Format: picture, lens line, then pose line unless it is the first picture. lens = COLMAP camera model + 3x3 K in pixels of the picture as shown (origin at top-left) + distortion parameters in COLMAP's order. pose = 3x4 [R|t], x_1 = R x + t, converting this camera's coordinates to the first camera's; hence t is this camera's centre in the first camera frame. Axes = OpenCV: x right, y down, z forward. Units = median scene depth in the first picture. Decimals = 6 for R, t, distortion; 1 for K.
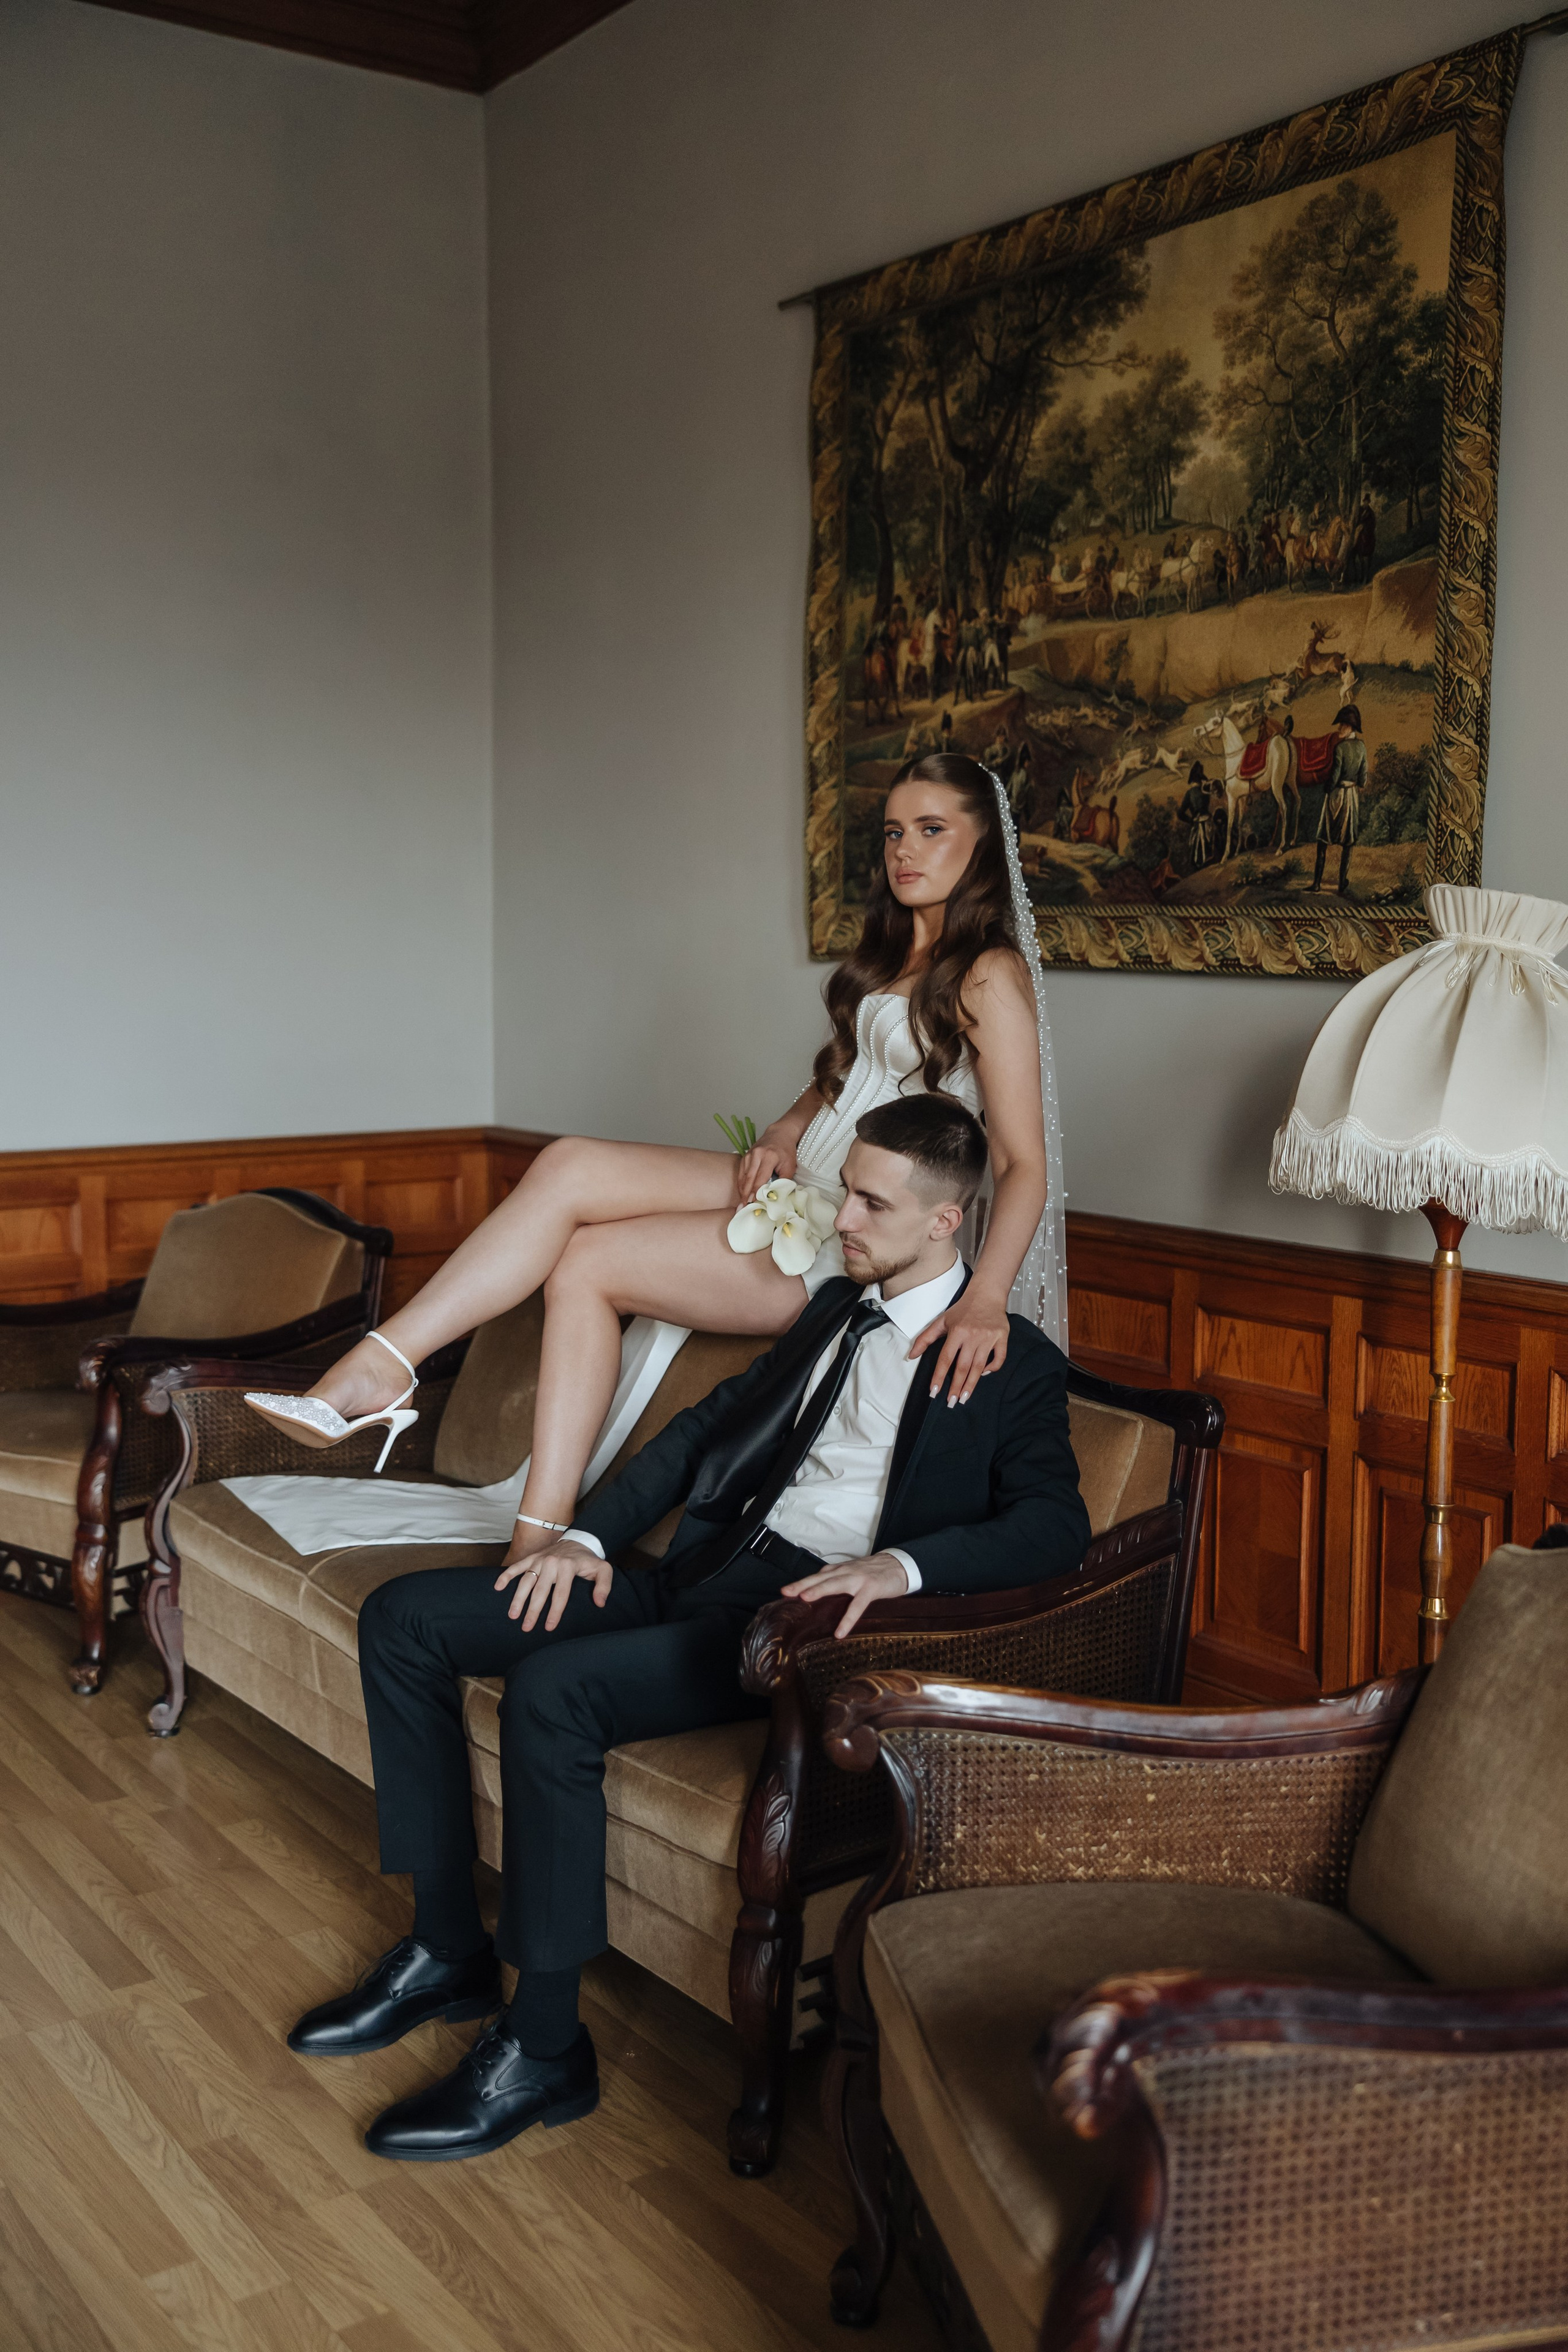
lens RADIAL K [[2295.5, 0, 784.5], [0, 2295.5, 1181.2], [0, 0, 1]] dist [0.016221, 0.000000]
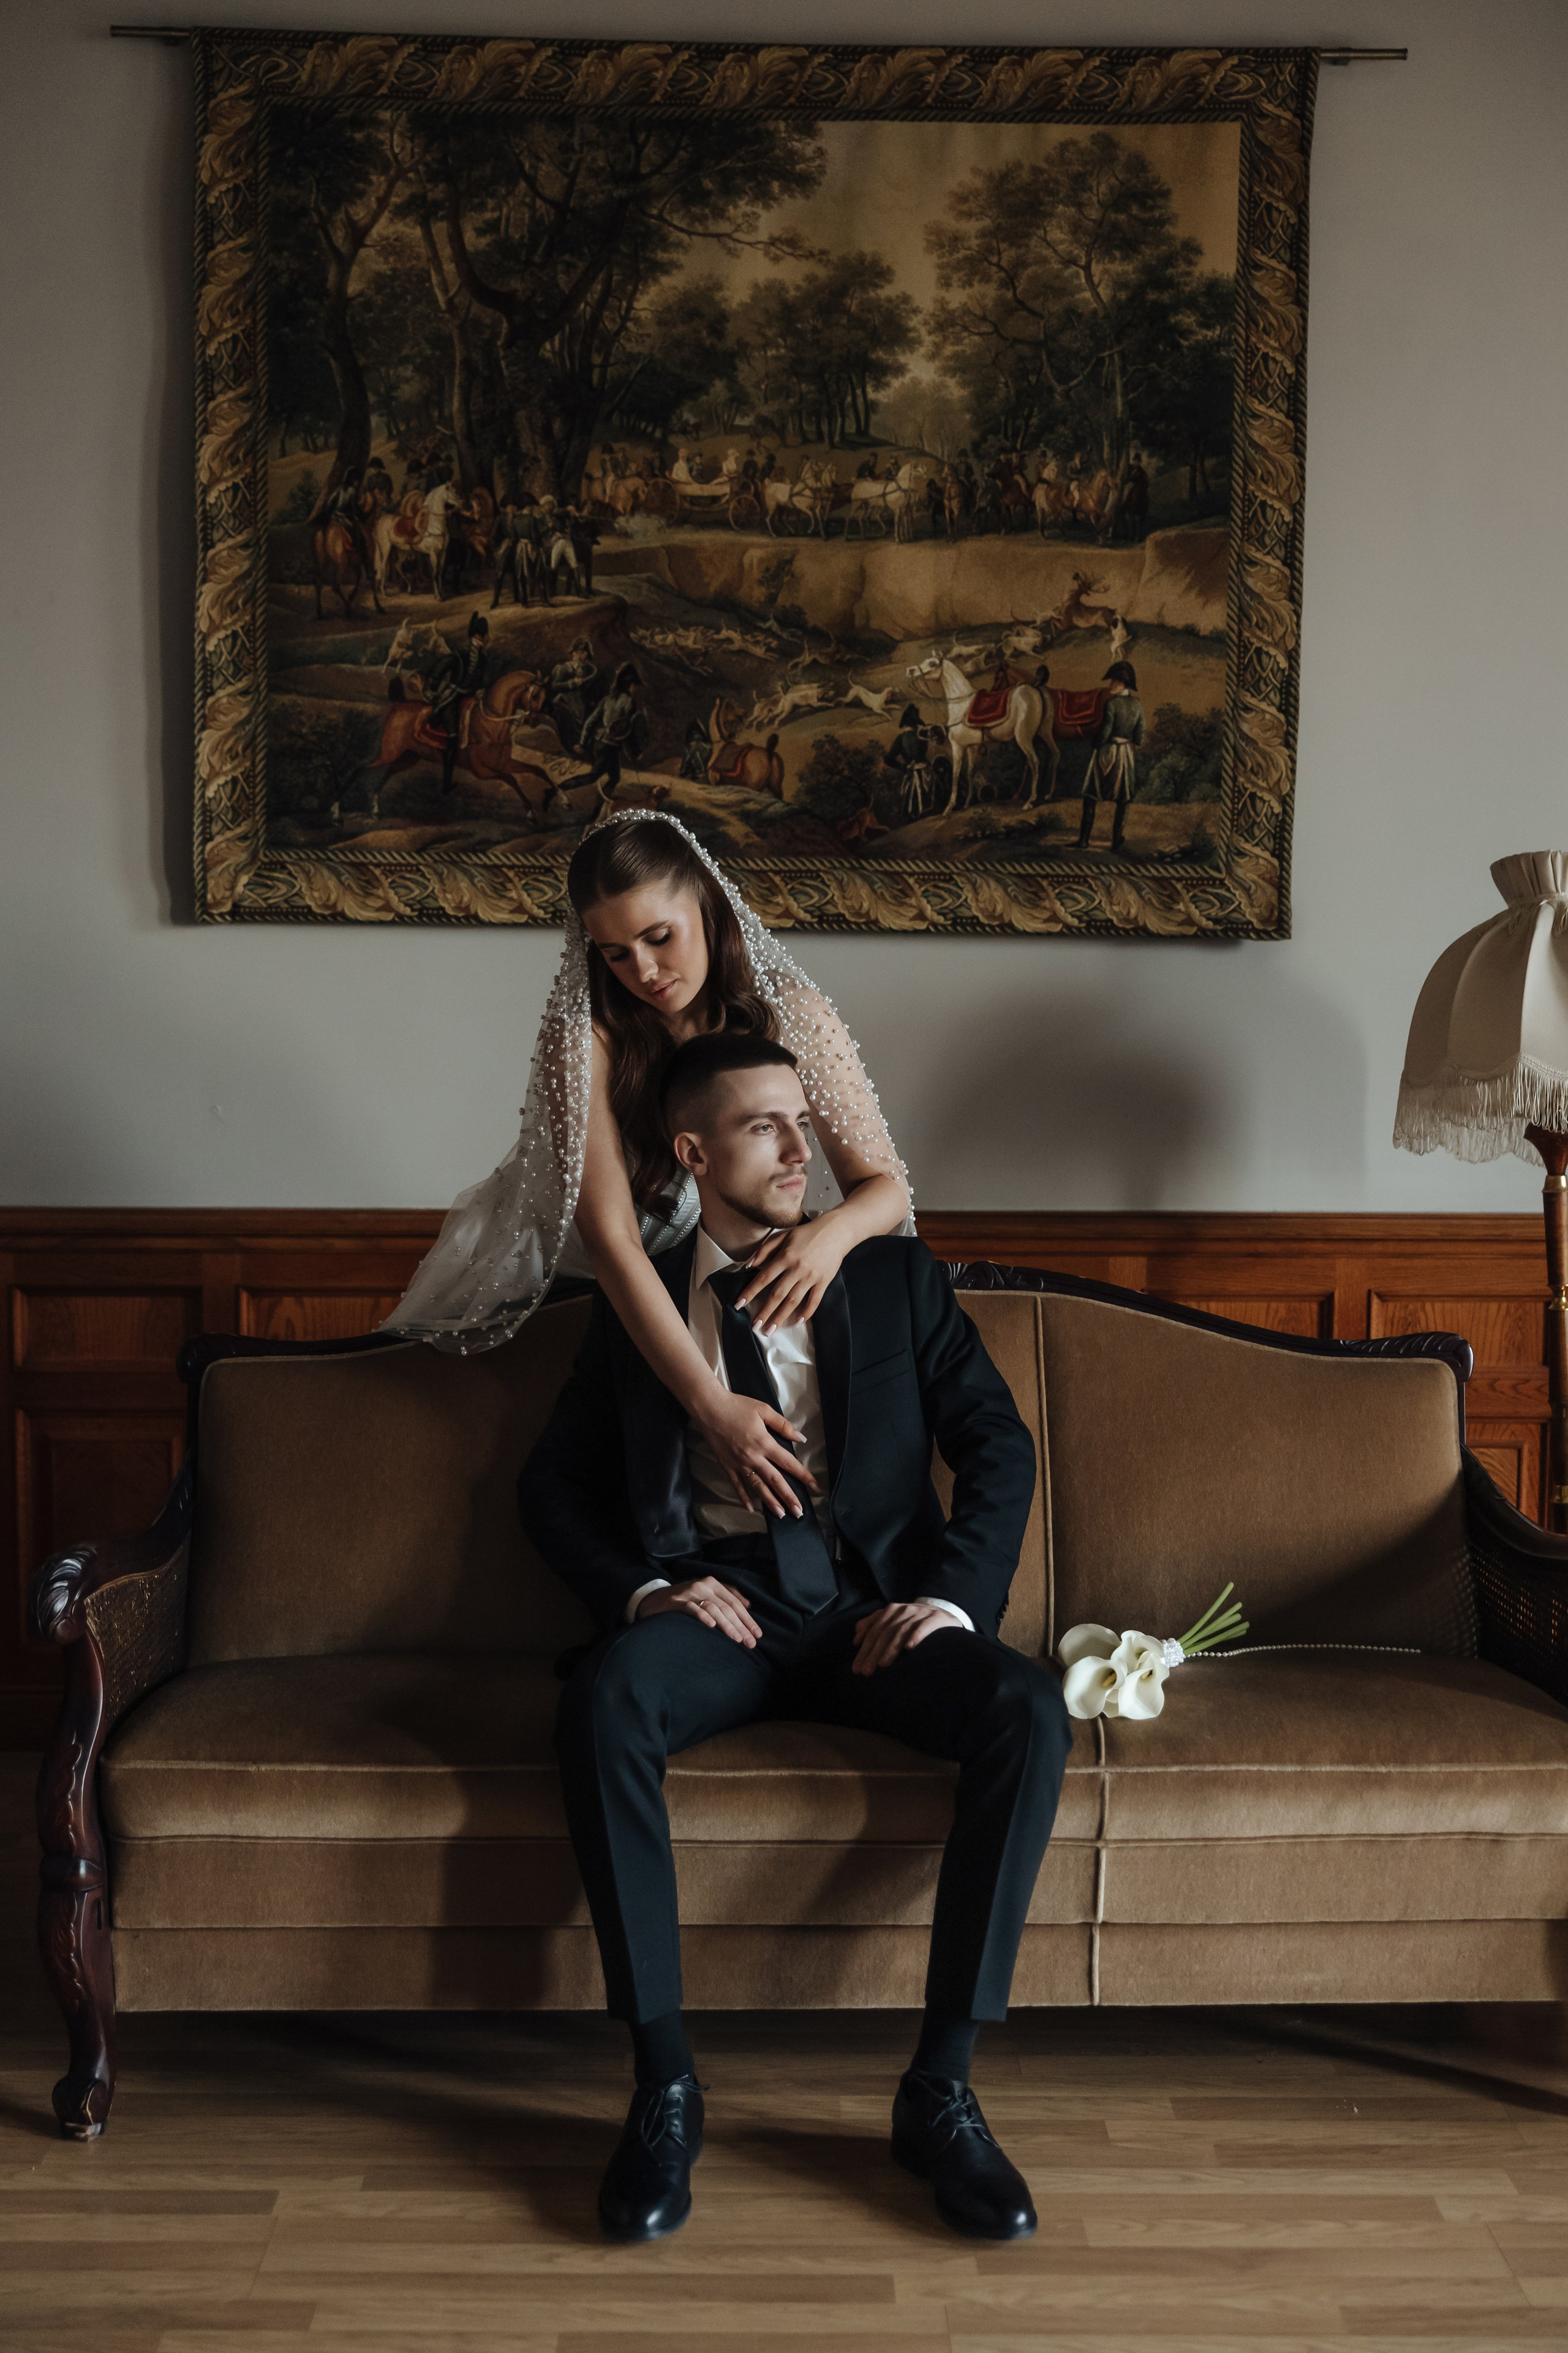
lens RADIAL K [[3103.7, 0, 784.4], [0, 3103.7, 1172.8], [0, 0, 1]] dist [0.017253, 0.000000]
pose [[0.568939, -0.087704, 0.817690, -0.883876], [0.083195, 0.995334, 0.048871, -0.059890], [-0.818161, 0.040223, 0.573581, 0.330615]]
